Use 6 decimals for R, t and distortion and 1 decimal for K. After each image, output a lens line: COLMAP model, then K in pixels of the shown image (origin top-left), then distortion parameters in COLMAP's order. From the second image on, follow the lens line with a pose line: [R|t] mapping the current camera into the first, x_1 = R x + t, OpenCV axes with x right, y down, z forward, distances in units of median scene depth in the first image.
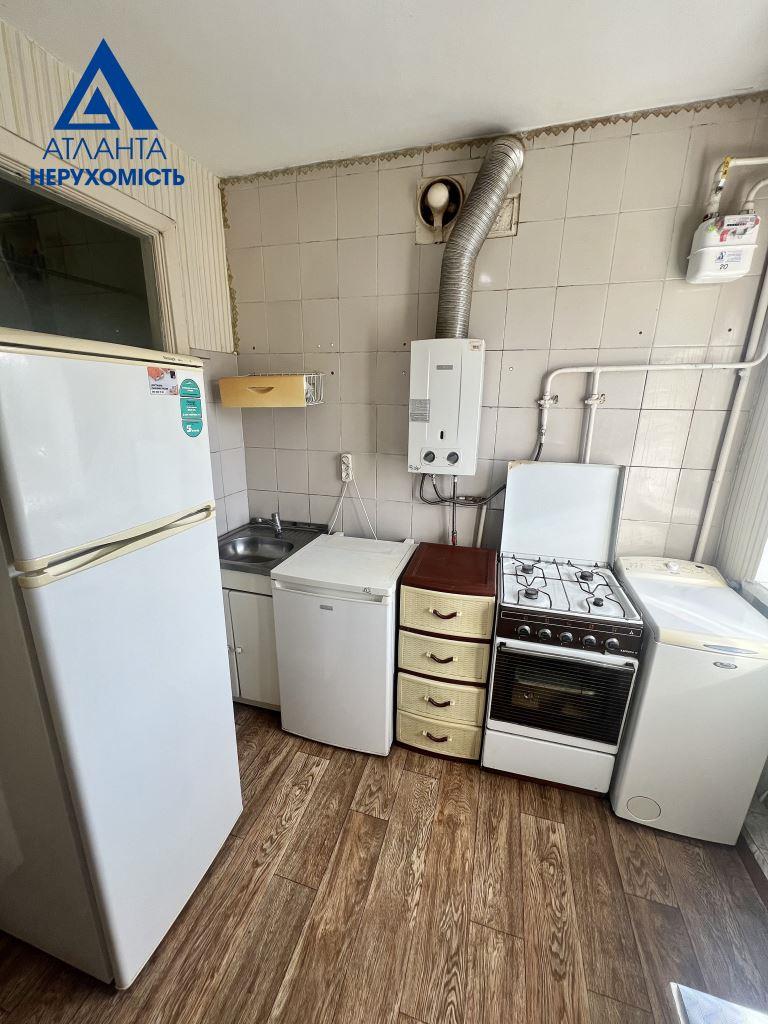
lens RADIAL K [[408.2, 0, 384.5], [0, 408.2, 513.4], [0, 0, 1]] dist [-0.002264, -0.000779]
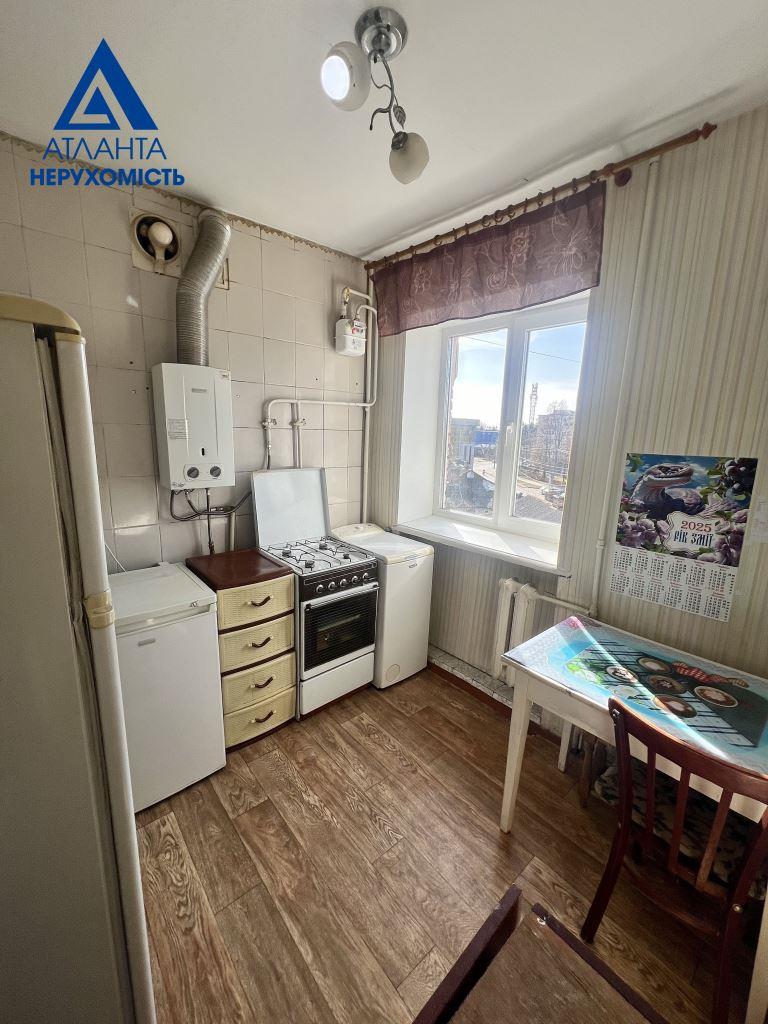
lens RADIAL K [[408.2, 0, 387.2], [0, 408.2, 510.9], [0, 0, 1]] dist [-0.002264, -0.000779]
pose [[0.543931, -0.155542, 0.824588, -0.576087], [0.208387, 0.976925, 0.046817, 0.014972], [-0.812843, 0.146368, 0.563793, 0.012170]]
